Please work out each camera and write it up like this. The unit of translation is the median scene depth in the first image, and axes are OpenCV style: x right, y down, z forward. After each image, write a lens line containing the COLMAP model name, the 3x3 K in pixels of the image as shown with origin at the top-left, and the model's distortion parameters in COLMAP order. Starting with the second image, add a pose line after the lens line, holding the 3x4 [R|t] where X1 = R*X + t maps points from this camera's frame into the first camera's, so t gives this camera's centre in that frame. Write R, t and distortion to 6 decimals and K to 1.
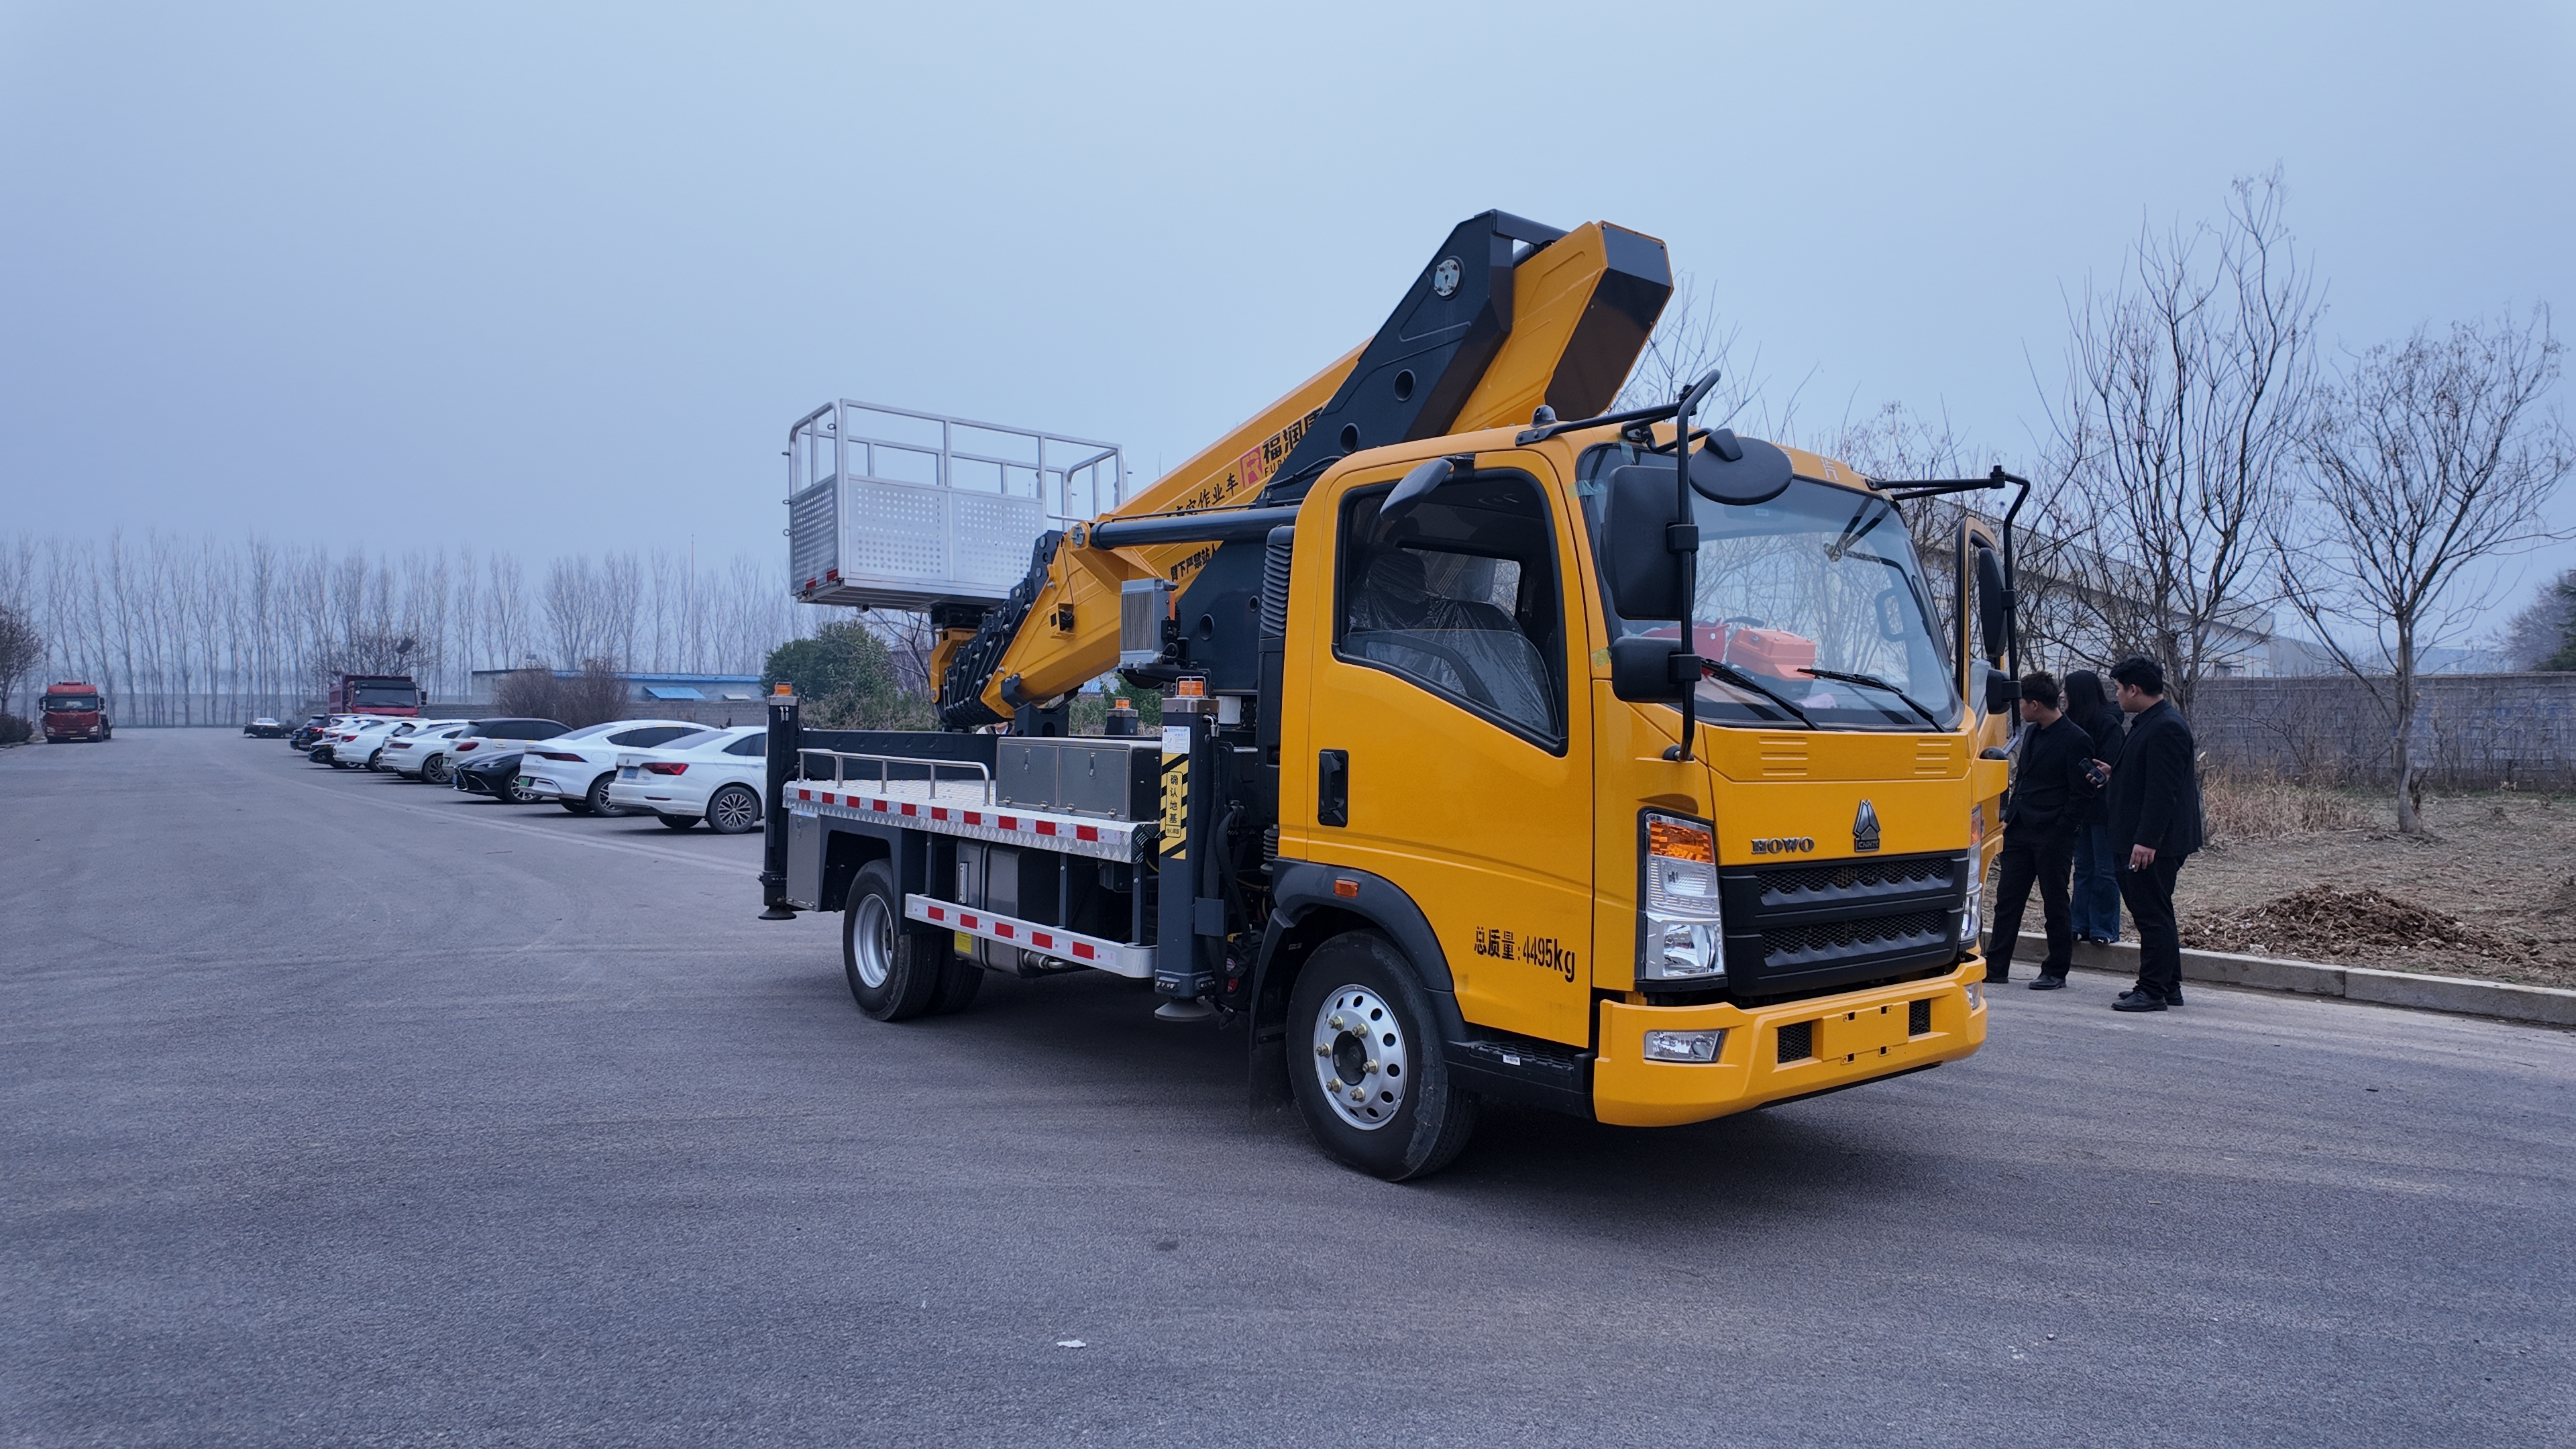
lens RADIAL K [[1536.0, 0, 1288.0], [0, 1536.0, 724.5], [0, 0, 1]] dist [-0.040220, 0.001070]
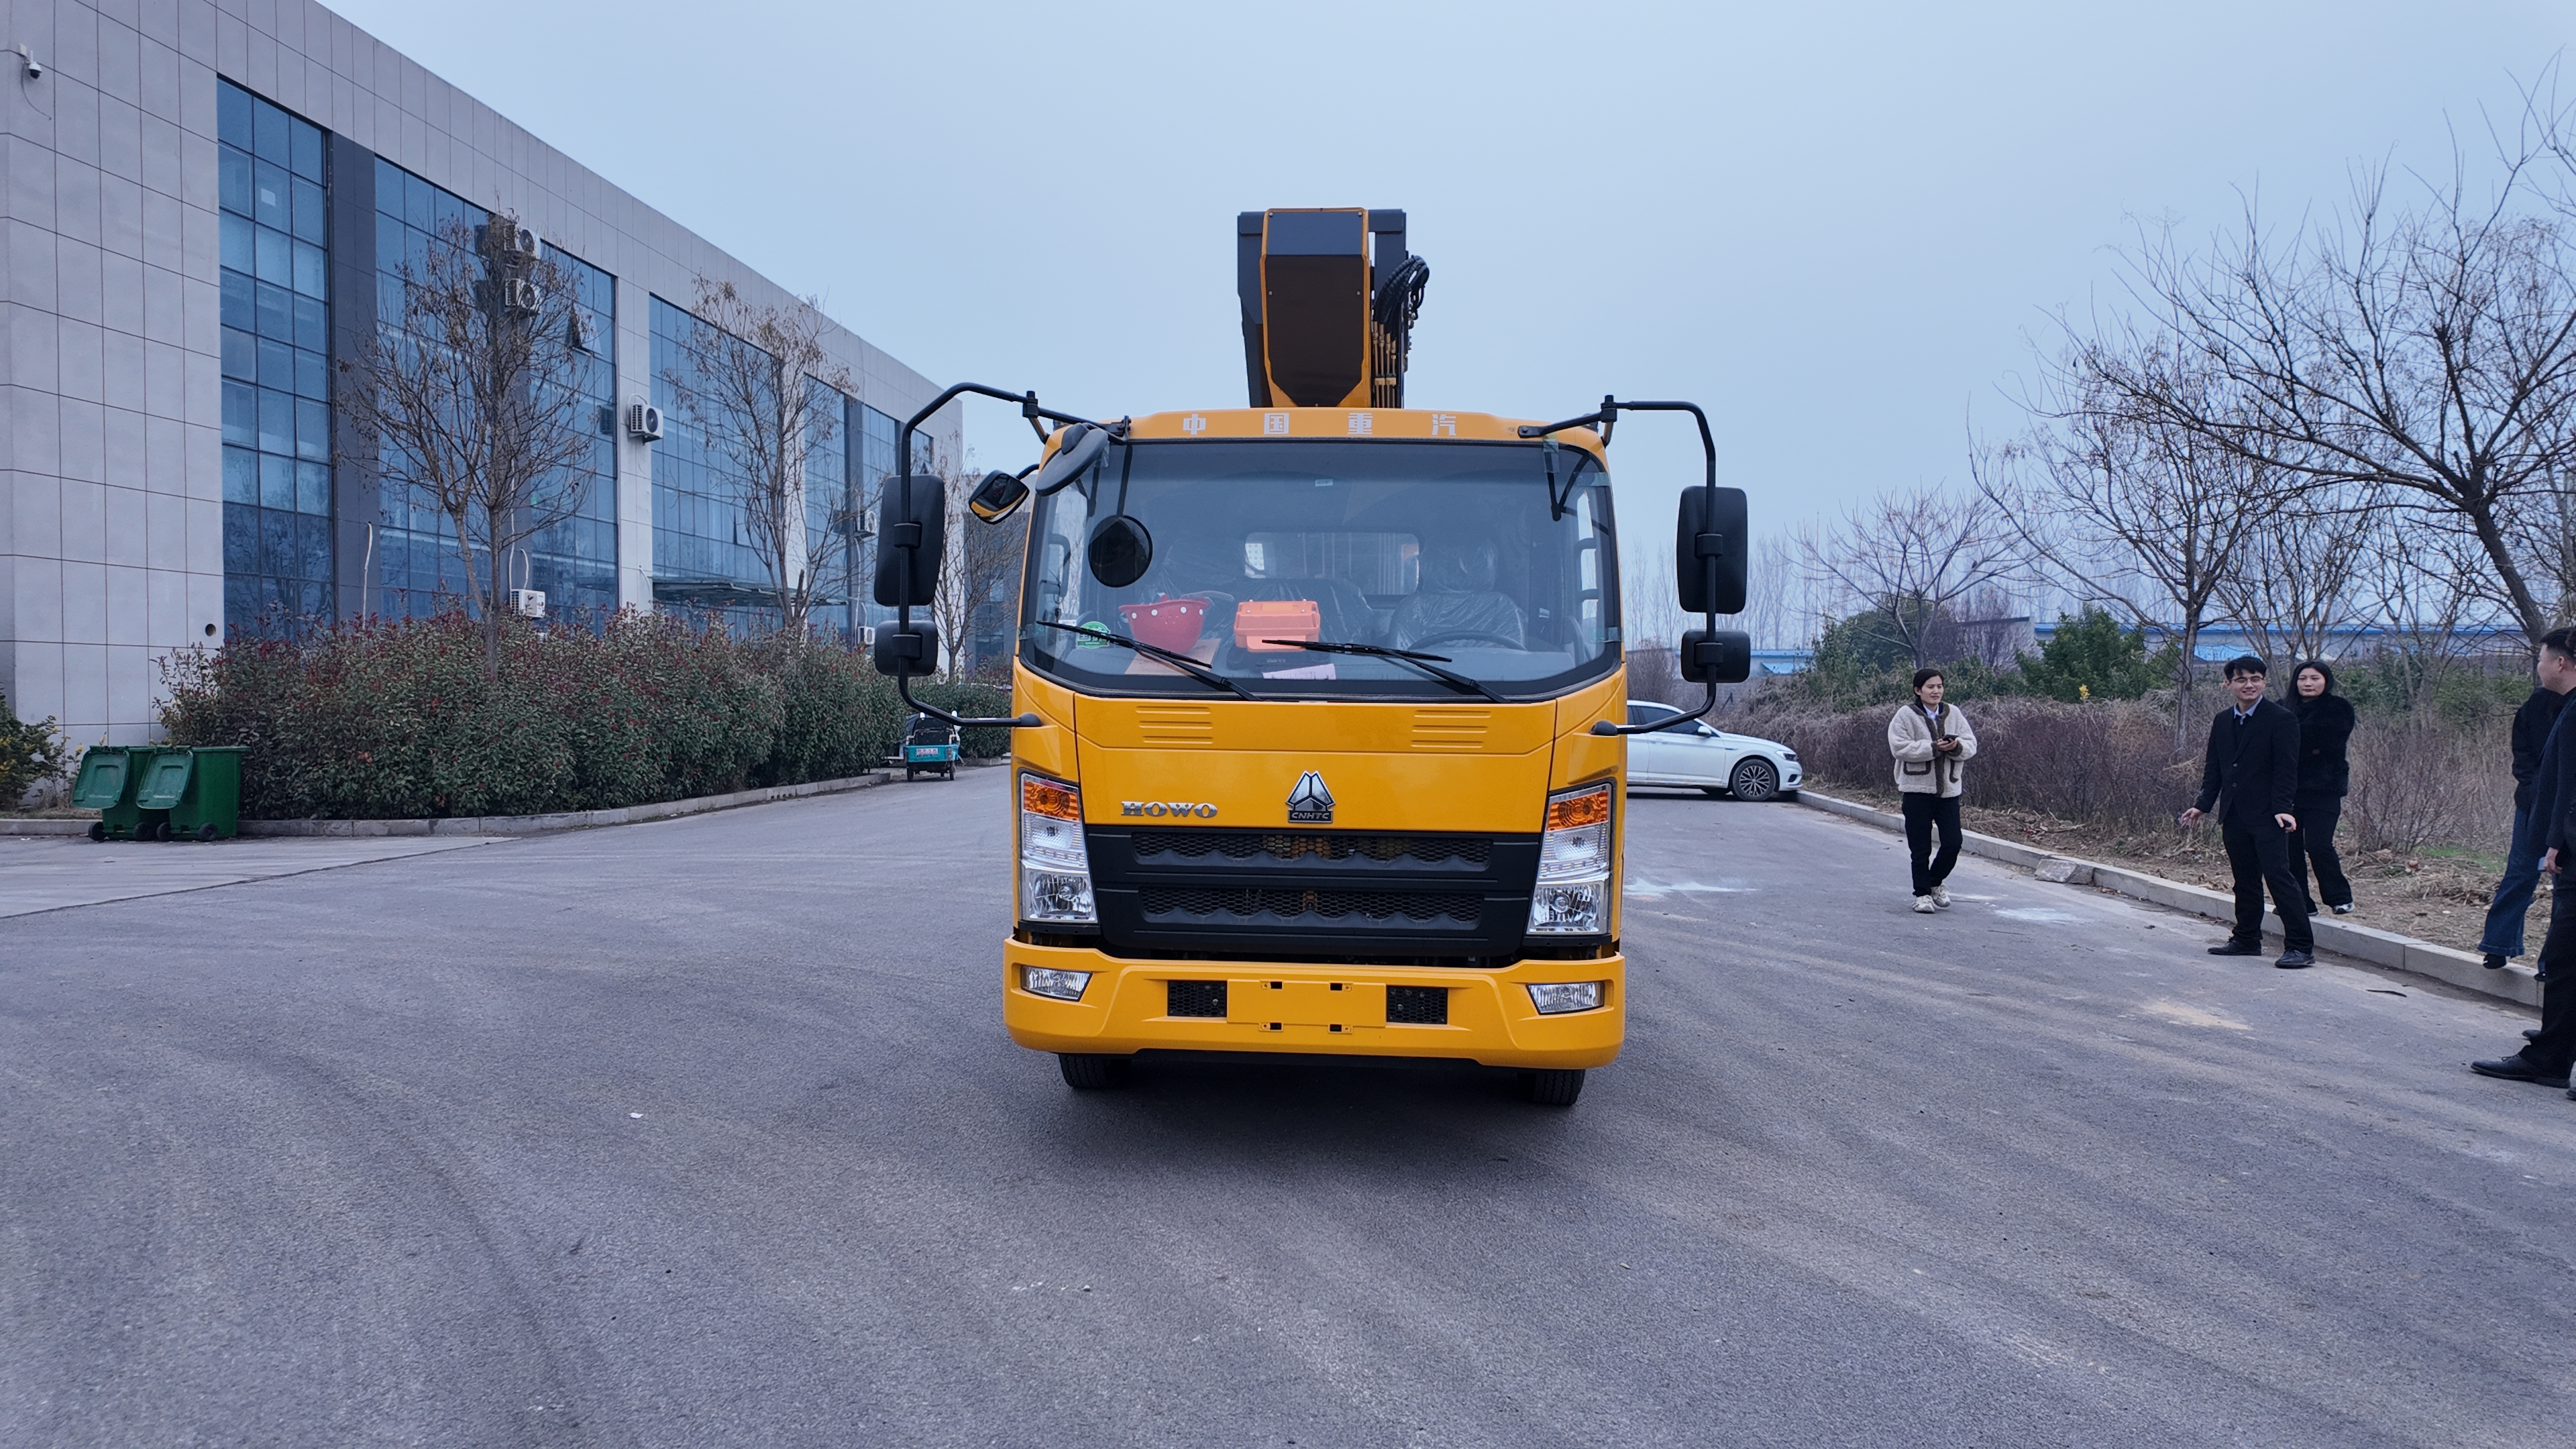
lens RADIAL K [[1536.4, 0, 1288.0], [0, 1536.4, 724.5], [0, 0, 1]] dist [0.001904, 0.000489]
pose [[0.733998, 0.003859, -0.679141, 1.038086], [0.007075, 0.999886, 0.013328, 0.005273], [0.679115, -0.014587, 0.733887, 0.256591]]
